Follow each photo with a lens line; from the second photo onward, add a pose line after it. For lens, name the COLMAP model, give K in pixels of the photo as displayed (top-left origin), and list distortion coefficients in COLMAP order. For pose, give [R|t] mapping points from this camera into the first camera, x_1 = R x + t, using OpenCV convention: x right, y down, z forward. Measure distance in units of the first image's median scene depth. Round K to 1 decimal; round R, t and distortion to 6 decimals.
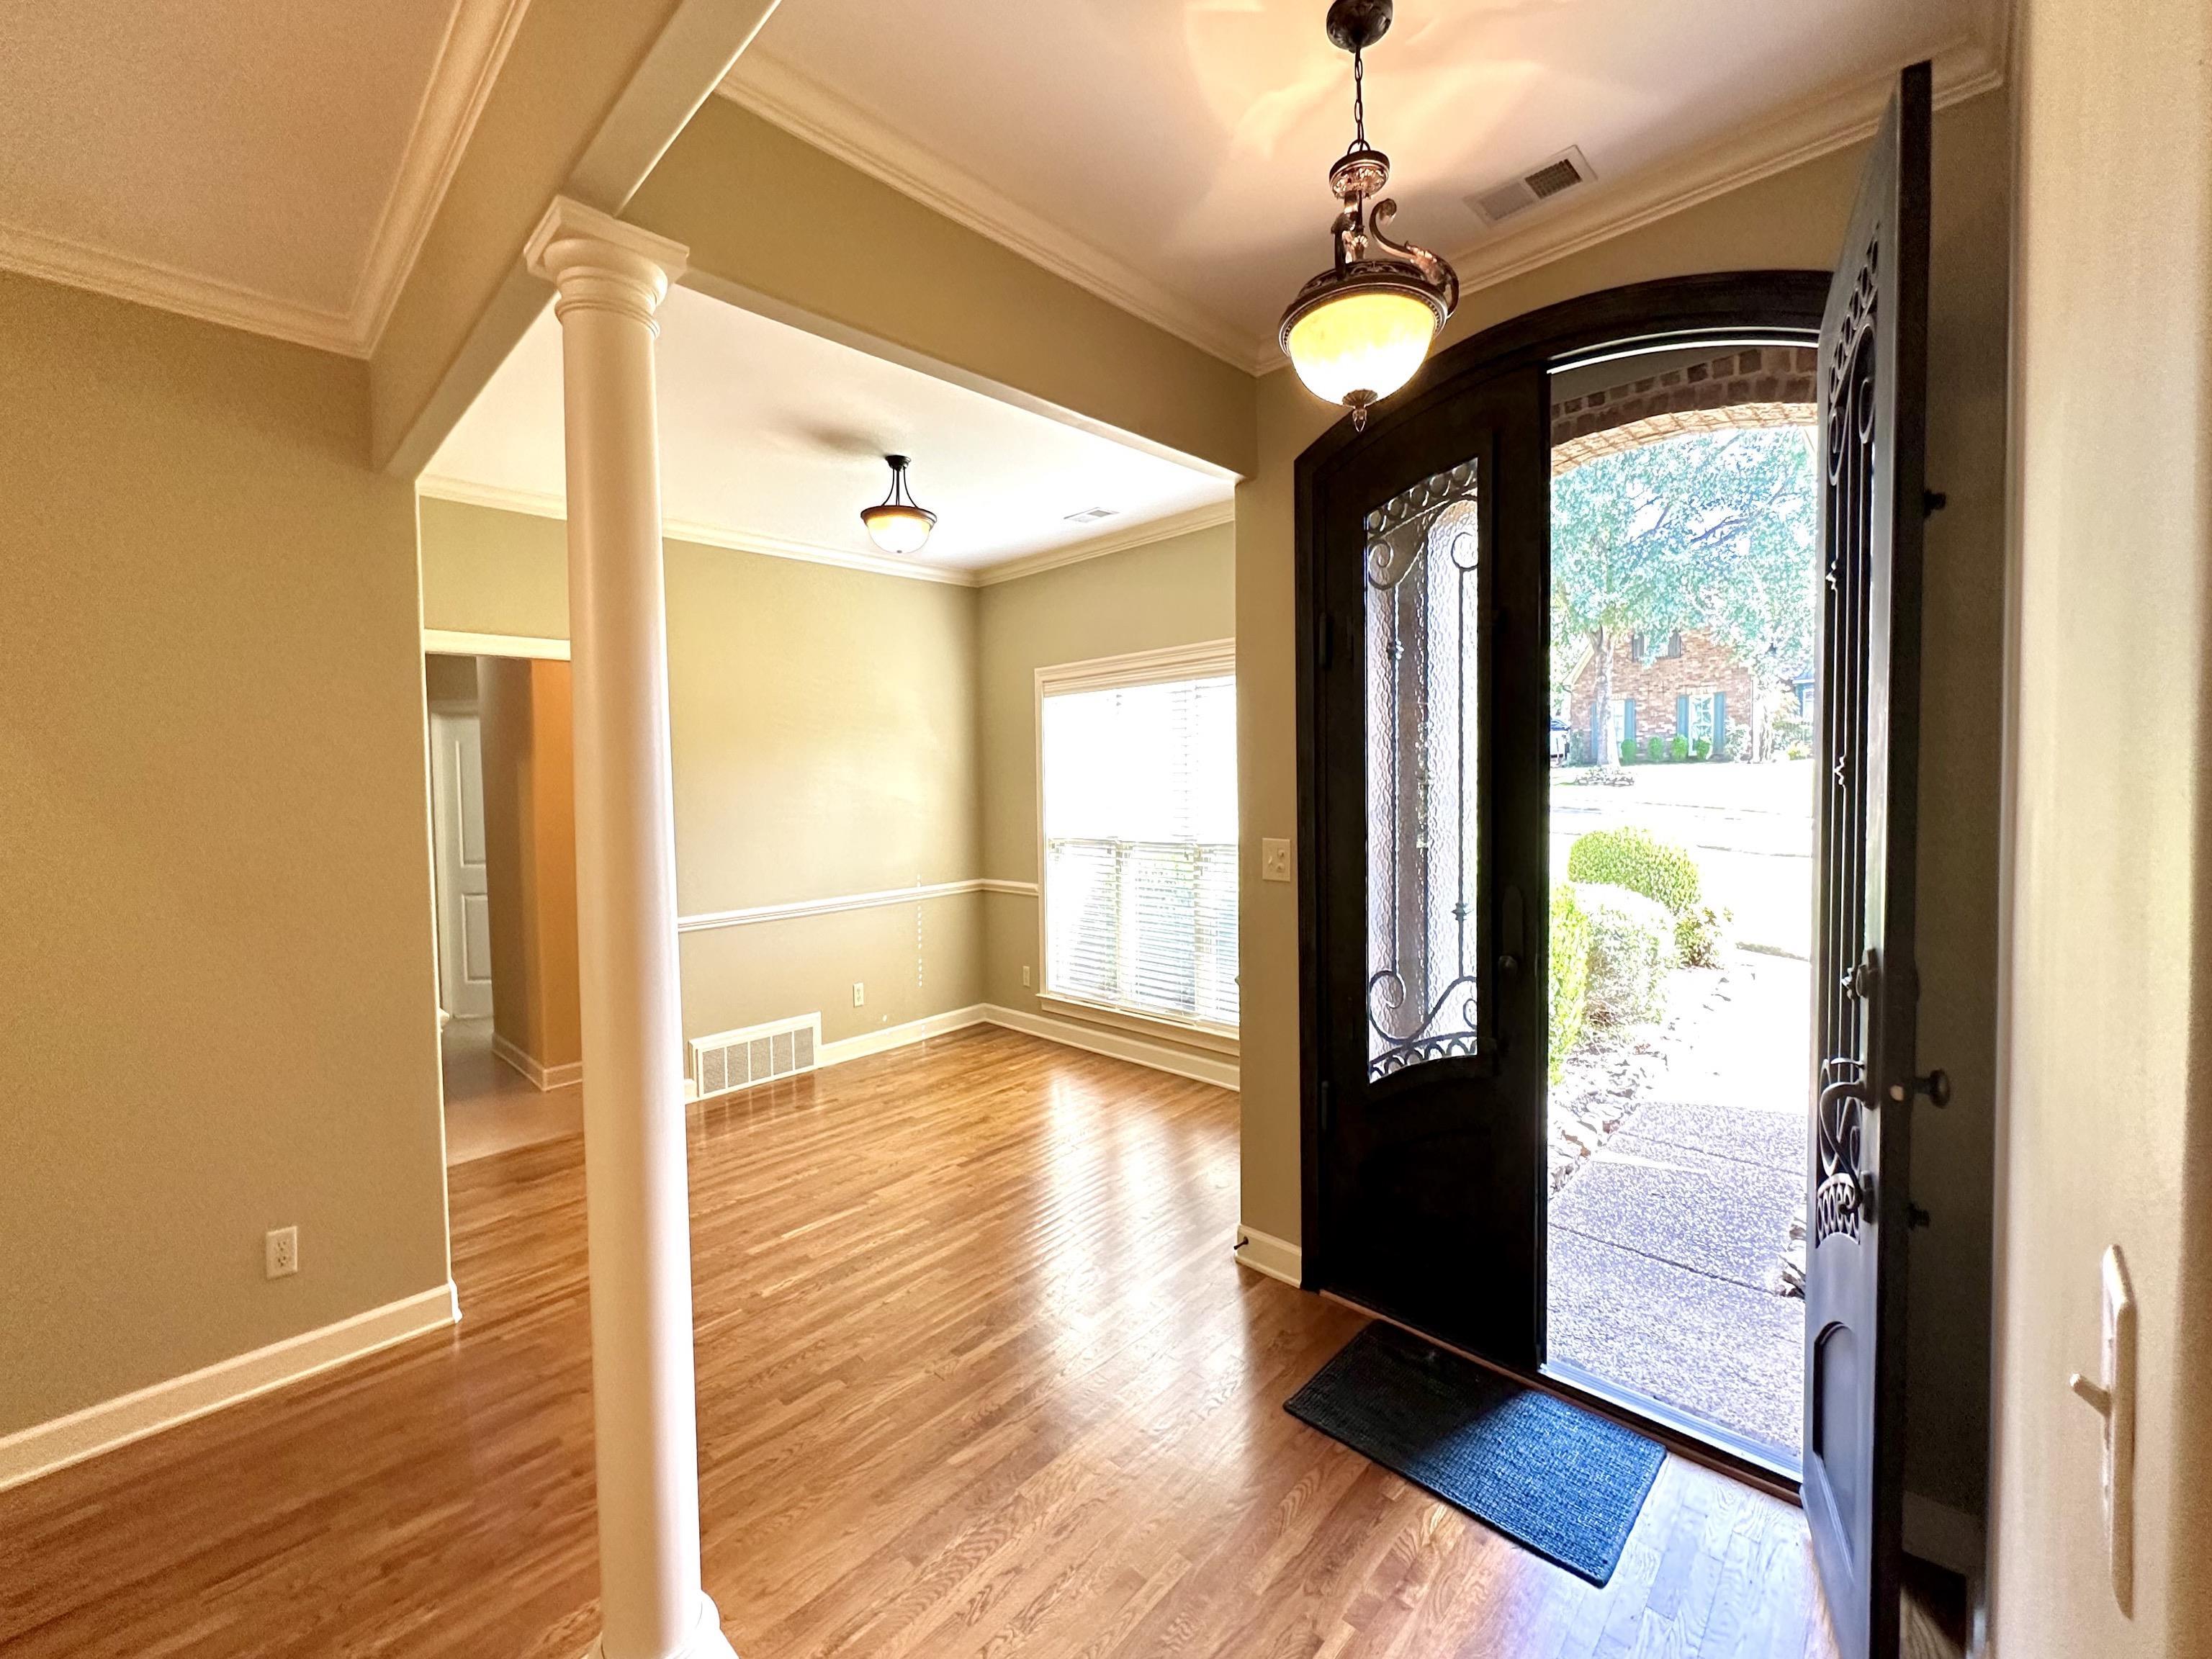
lens RADIAL K [[892.2, 0, 1114.2], [0, 892.2, 814.8], [0, 0, 1]] dist [0.000445, -0.000437]
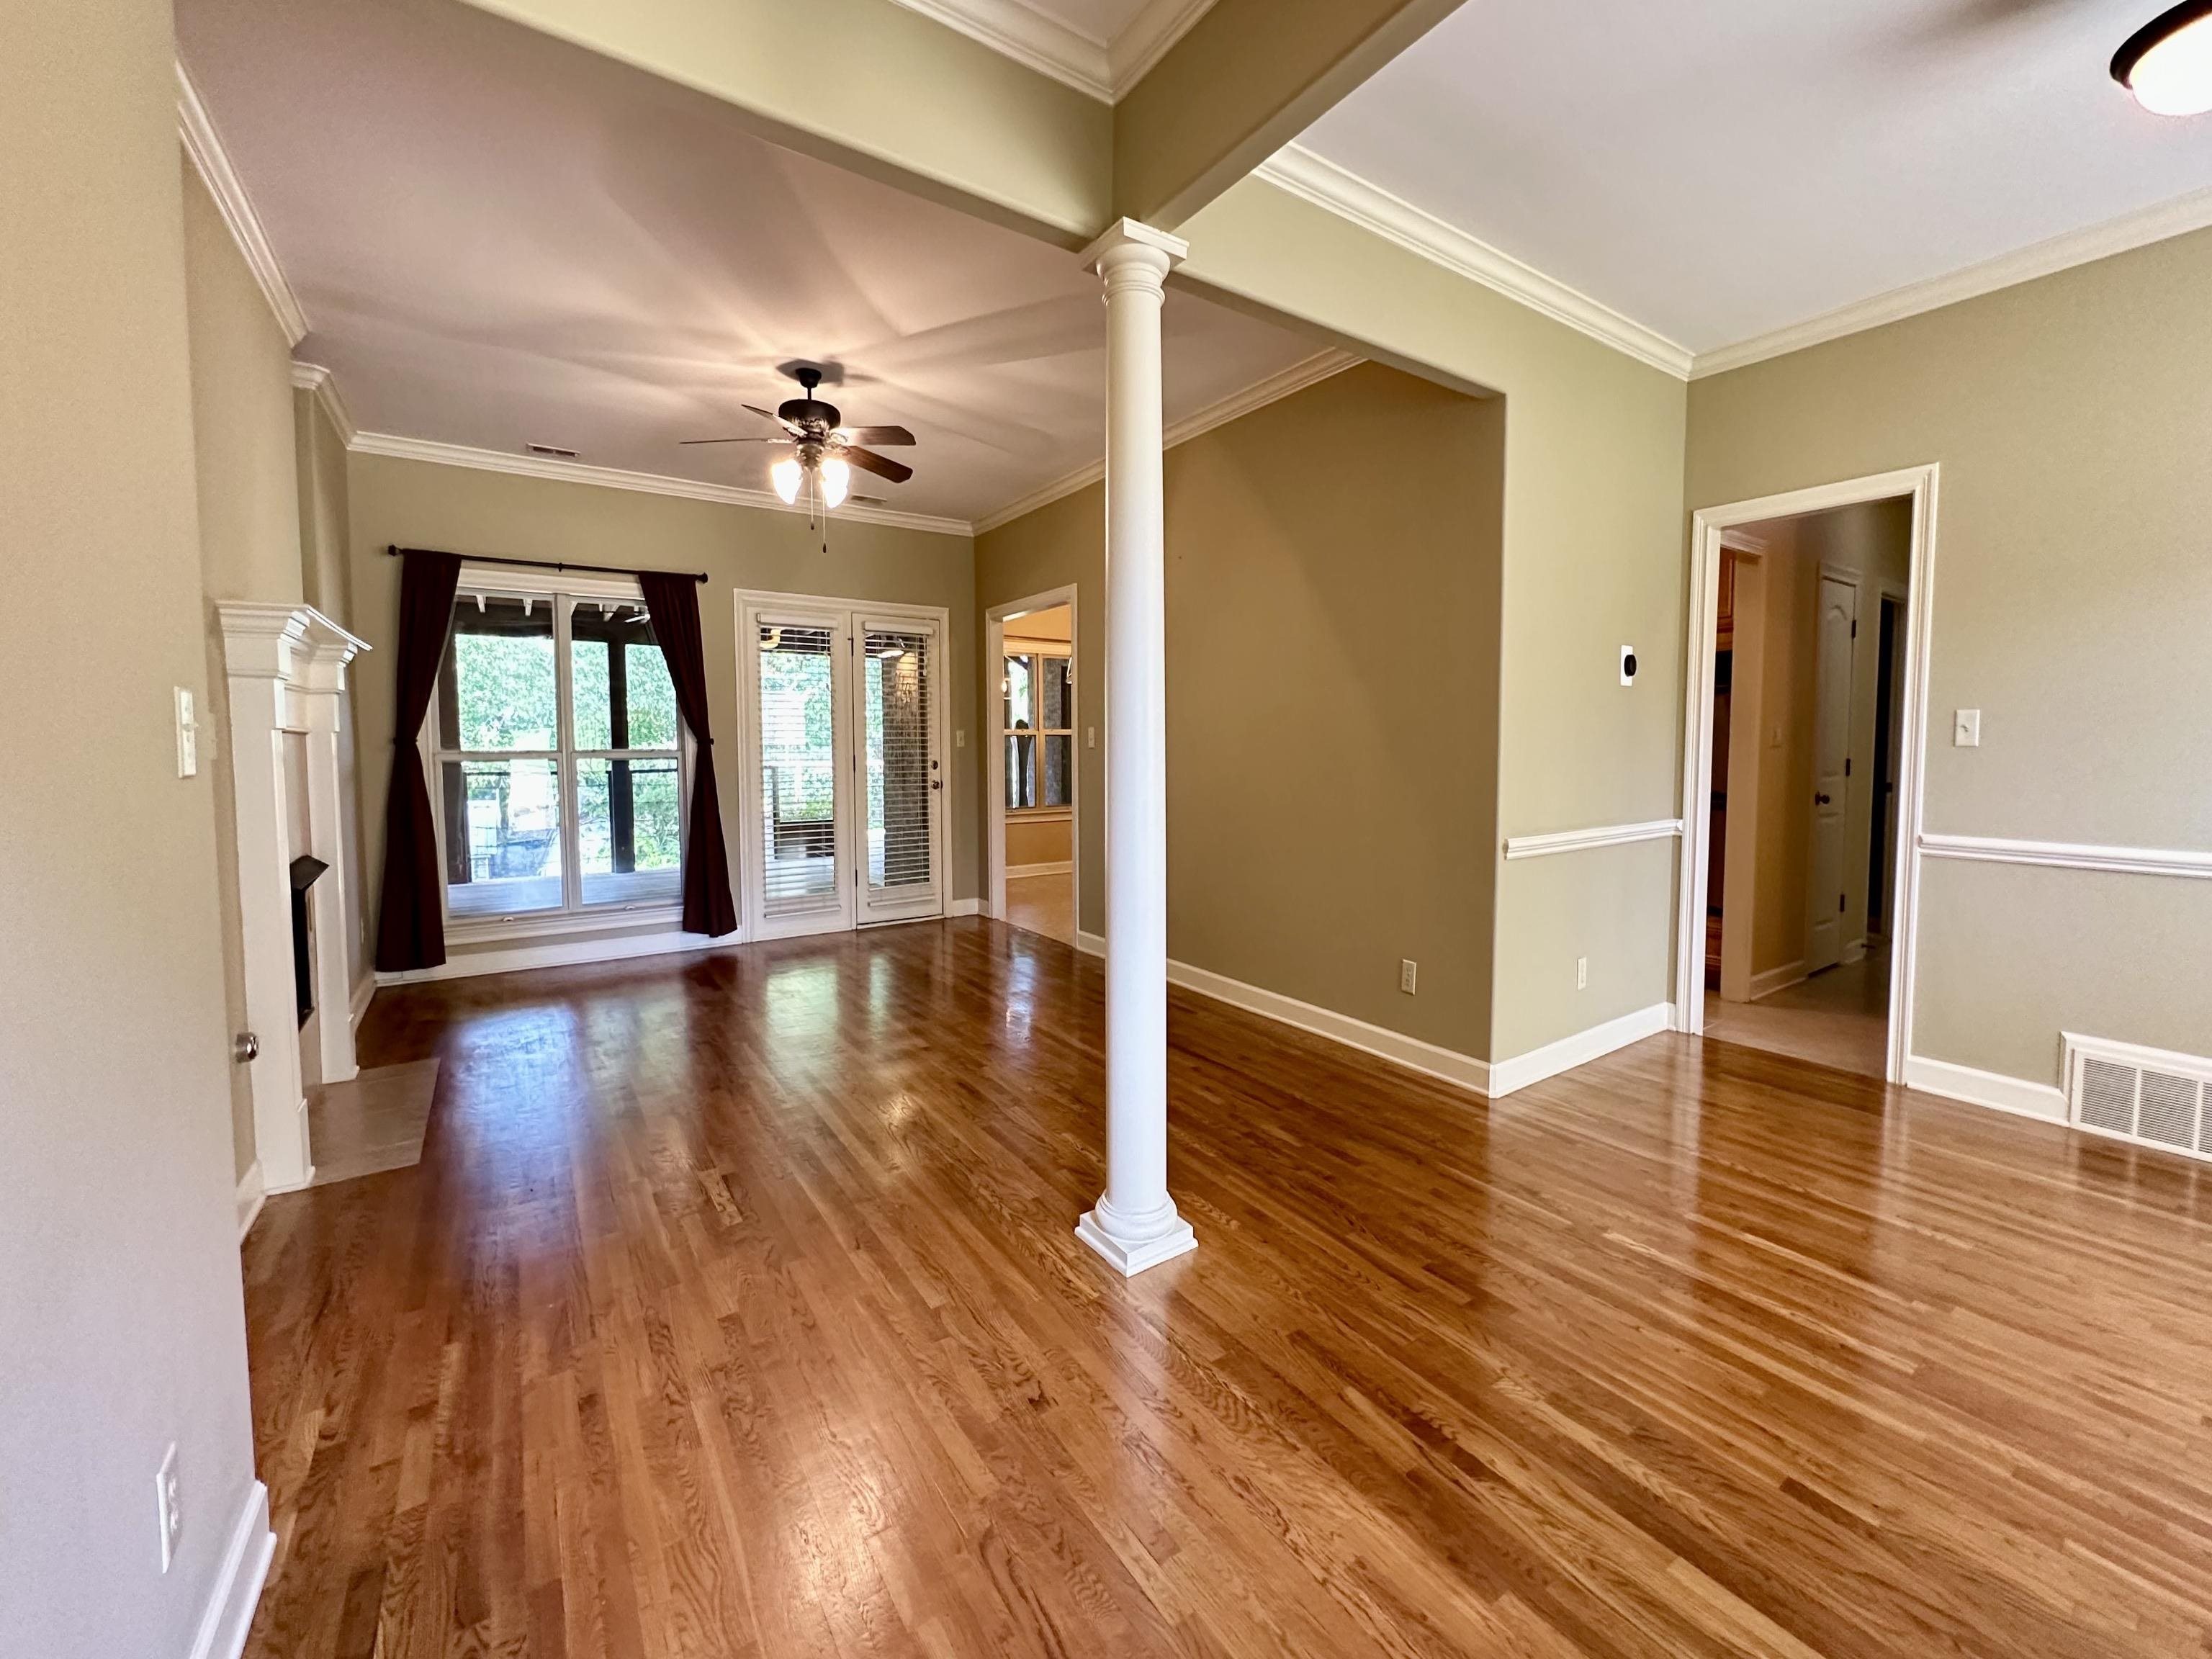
lens RADIAL K [[892.2, 0, 1117.9], [0, 892.2, 816.2], [0, 0, 1]] dist [0.000445, -0.000437]
pose [[-0.220742, 0.101240, -0.970064, 0.599322], [-0.031586, 0.993334, 0.110856, 0.081668], [0.974821, 0.055111, -0.216073, 0.873285]]
